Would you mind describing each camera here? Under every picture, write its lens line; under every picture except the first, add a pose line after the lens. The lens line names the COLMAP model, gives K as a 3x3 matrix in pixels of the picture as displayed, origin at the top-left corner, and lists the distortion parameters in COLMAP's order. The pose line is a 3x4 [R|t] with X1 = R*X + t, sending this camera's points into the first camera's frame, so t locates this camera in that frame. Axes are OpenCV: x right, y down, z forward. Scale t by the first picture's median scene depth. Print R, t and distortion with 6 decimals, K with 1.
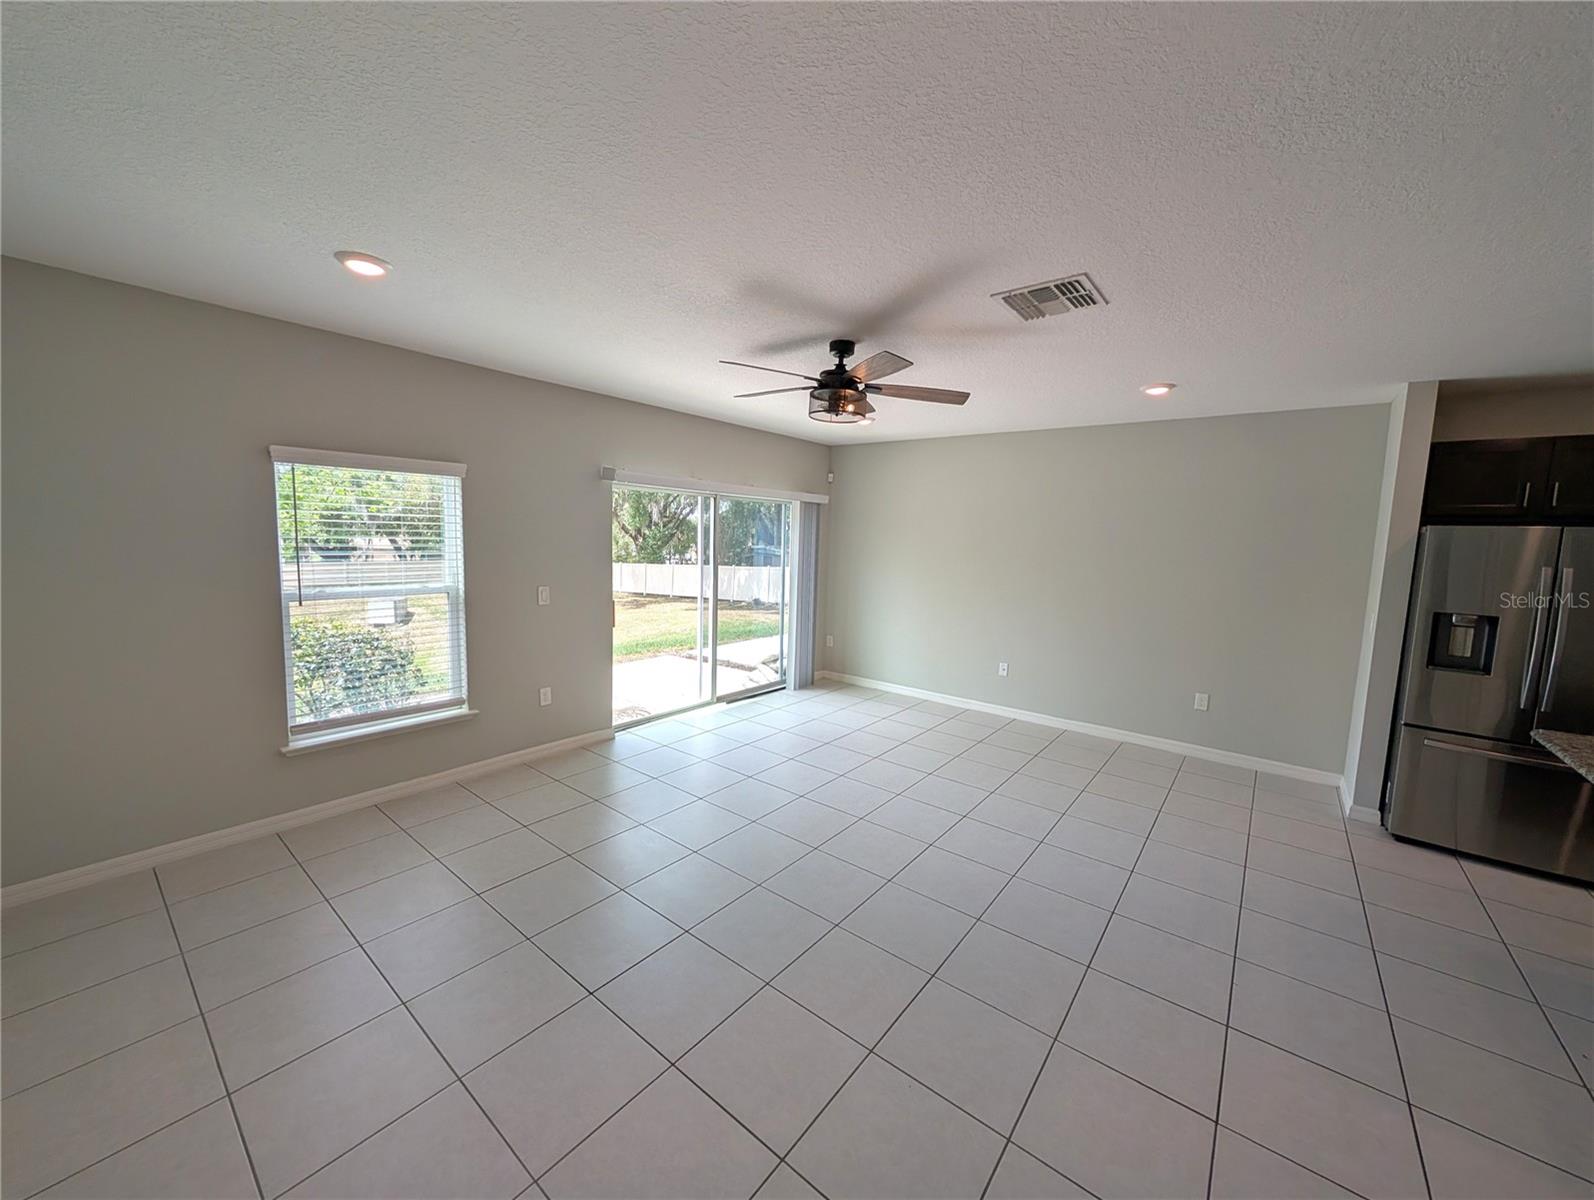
lens RADIAL K [[606.7, 0, 797.5], [0, 606.7, 594.4], [0, 0, 1]] dist [0.000097, 0.000234]
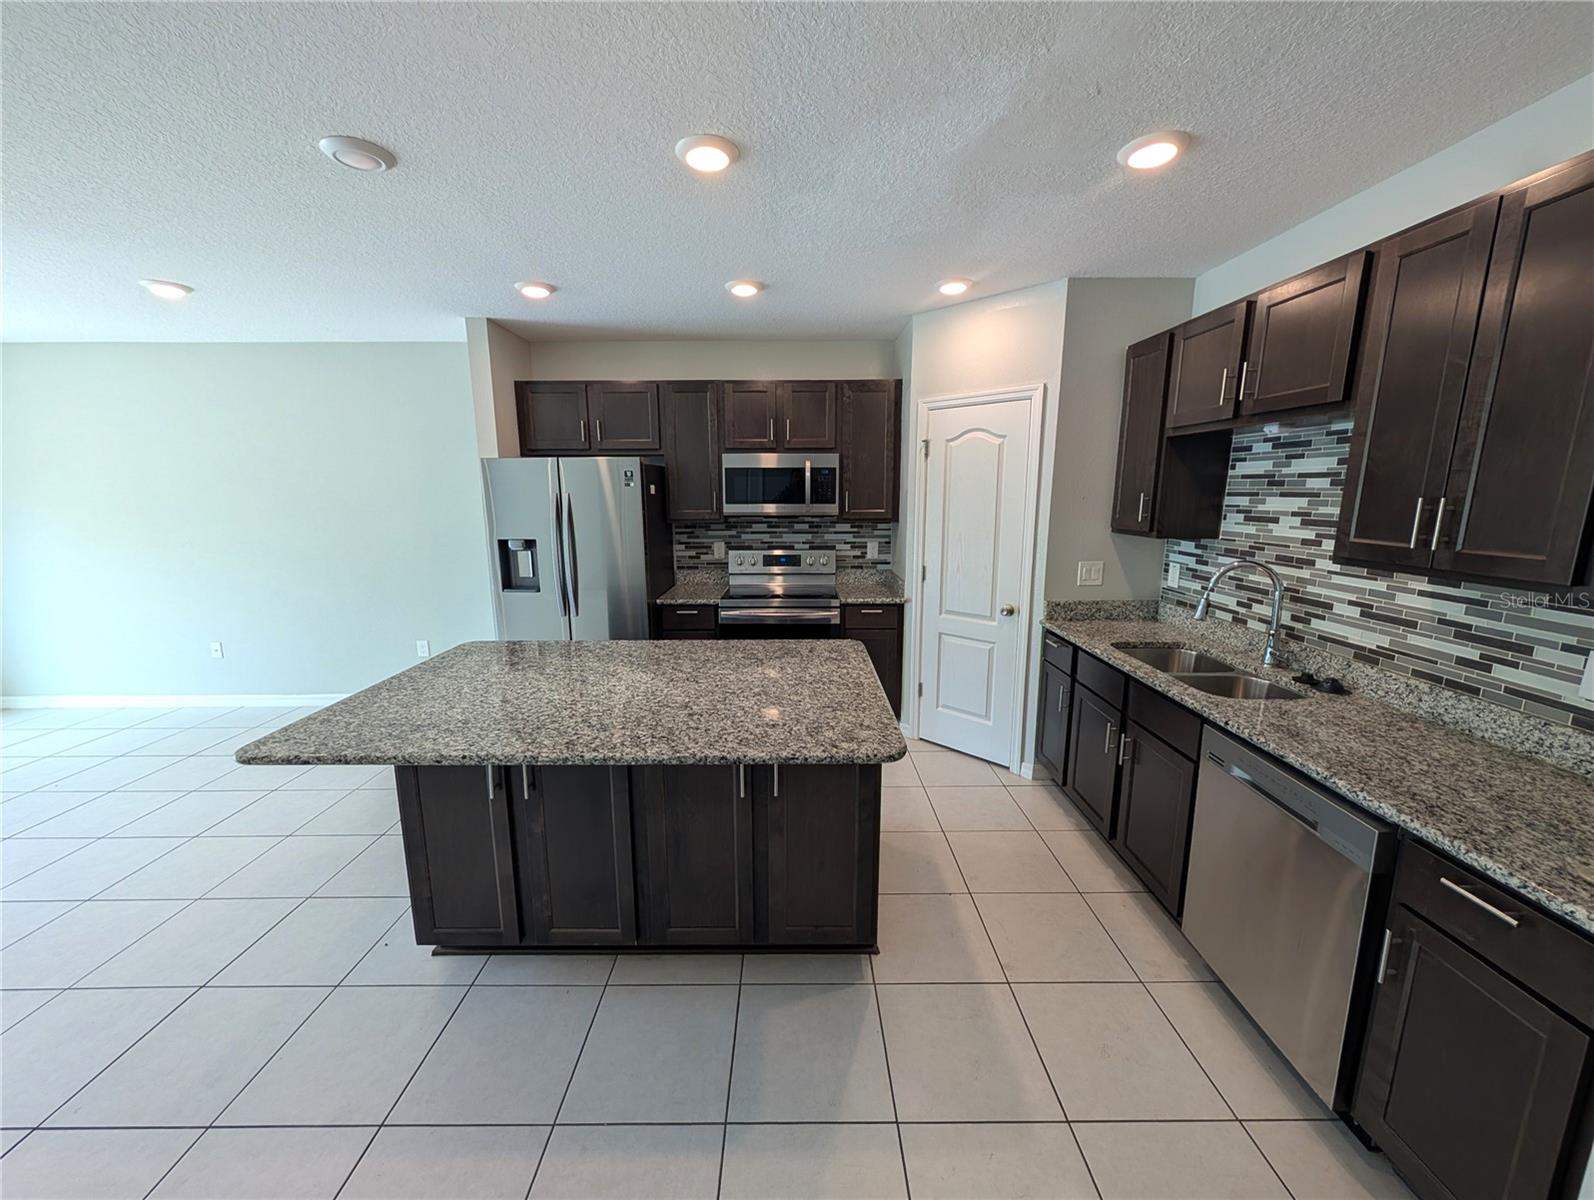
lens RADIAL K [[606.7, 0, 796.1], [0, 606.7, 592.8], [0, 0, 1]] dist [0.000097, 0.000234]
pose [[0.777828, -0.141108, 0.612431, 0.558586], [0.091499, 0.989512, 0.111780, 0.035508], [-0.621781, -0.030909, 0.782581, -0.126468]]
